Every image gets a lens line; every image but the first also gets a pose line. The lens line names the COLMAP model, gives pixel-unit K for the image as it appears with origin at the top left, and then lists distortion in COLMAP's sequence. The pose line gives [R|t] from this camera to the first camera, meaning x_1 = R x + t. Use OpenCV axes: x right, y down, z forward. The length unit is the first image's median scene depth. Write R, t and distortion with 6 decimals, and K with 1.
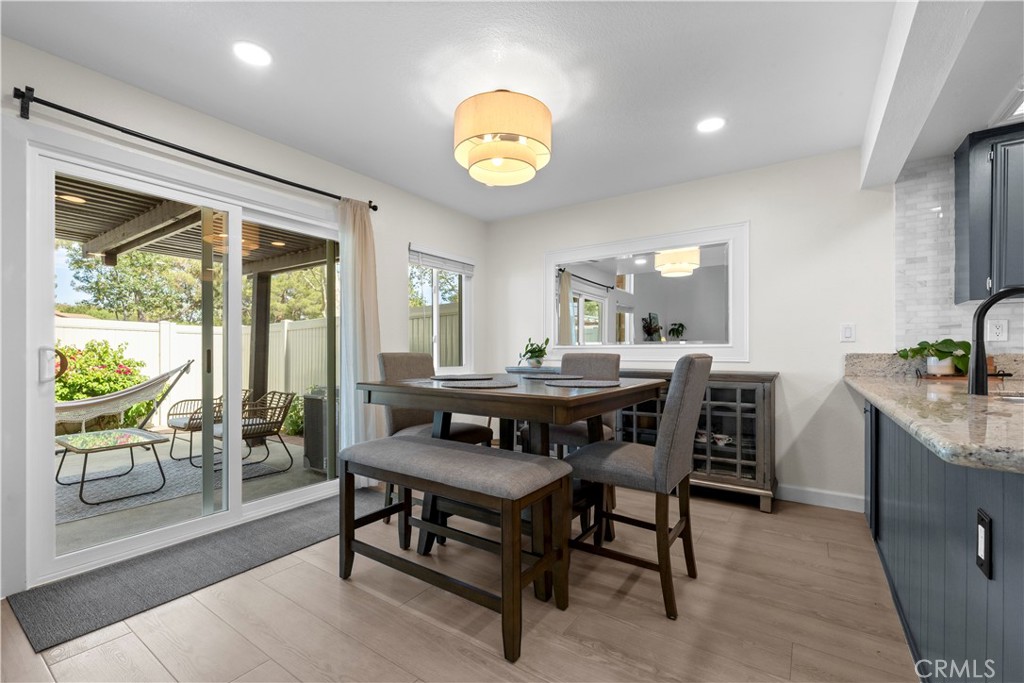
lens RADIAL K [[443.8, 0, 511.0], [0, 443.8, 351.3], [0, 0, 1]] dist [-0.002058, 0.000895]
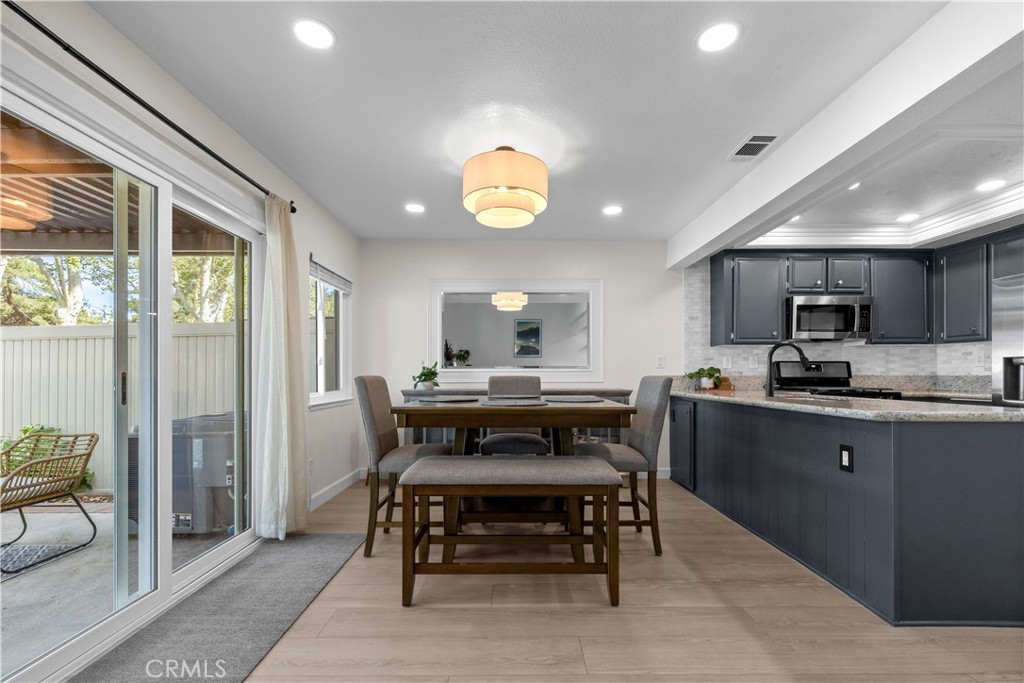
lens RADIAL K [[443.8, 0, 523.9], [0, 443.8, 371.2], [0, 0, 1]] dist [-0.002058, 0.000895]
pose [[0.813500, 0.003483, 0.581555, -0.541069], [0.001081, 0.999971, -0.007502, 0.000875], [-0.581564, 0.006732, 0.813473, 0.036973]]
